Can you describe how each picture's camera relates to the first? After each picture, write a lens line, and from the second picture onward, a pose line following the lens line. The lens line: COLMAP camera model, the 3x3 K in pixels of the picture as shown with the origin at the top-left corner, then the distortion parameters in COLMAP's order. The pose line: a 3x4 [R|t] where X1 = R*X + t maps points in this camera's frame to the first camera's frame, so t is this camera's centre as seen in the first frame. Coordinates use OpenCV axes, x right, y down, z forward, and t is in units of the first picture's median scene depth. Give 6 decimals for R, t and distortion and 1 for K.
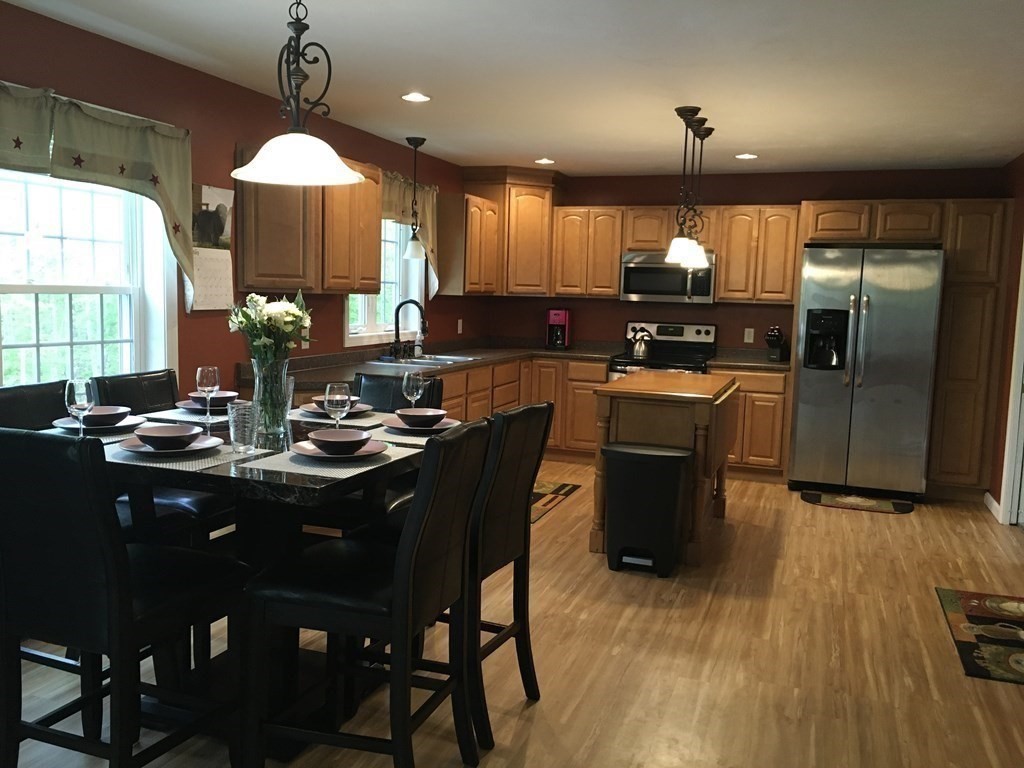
lens RADIAL K [[872.8, 0, 512.0], [0, 872.8, 384.0], [0, 0, 1]] dist [0.080825, -0.113737]
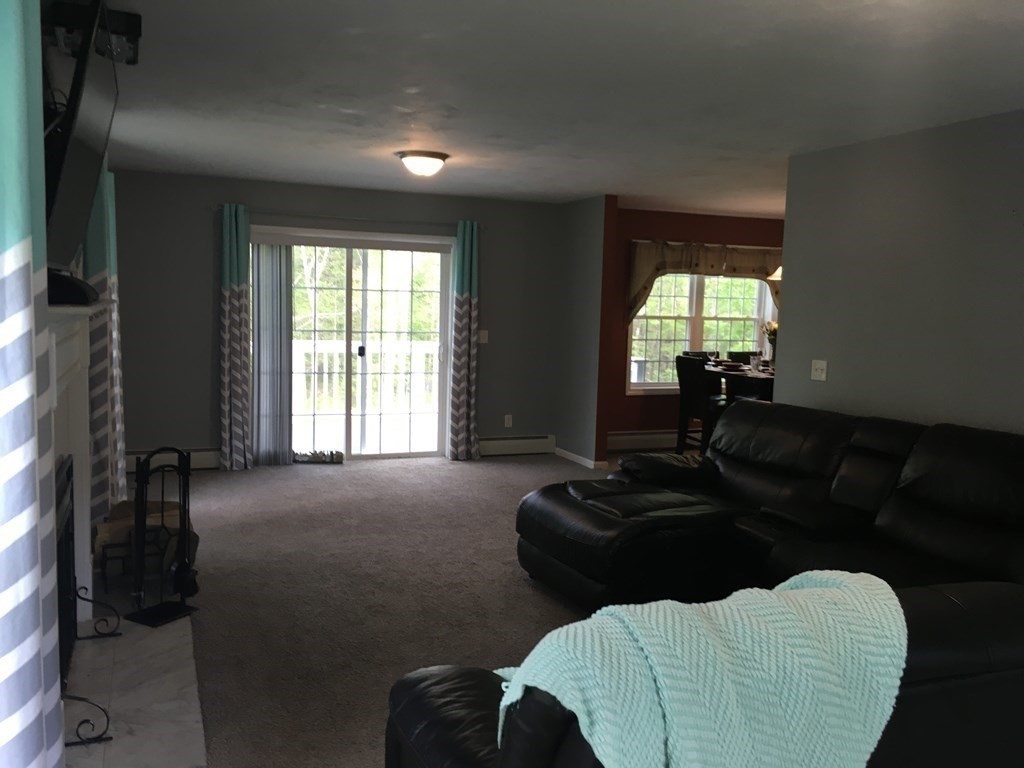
lens RADIAL K [[872.8, 0, 512.0], [0, 872.8, 384.0], [0, 0, 1]] dist [0.080825, -0.113737]
pose [[0.671782, 0.065127, -0.737881, 0.793955], [-0.089987, 0.995925, 0.005977, 0.100753], [0.735263, 0.062384, 0.674905, -0.958474]]
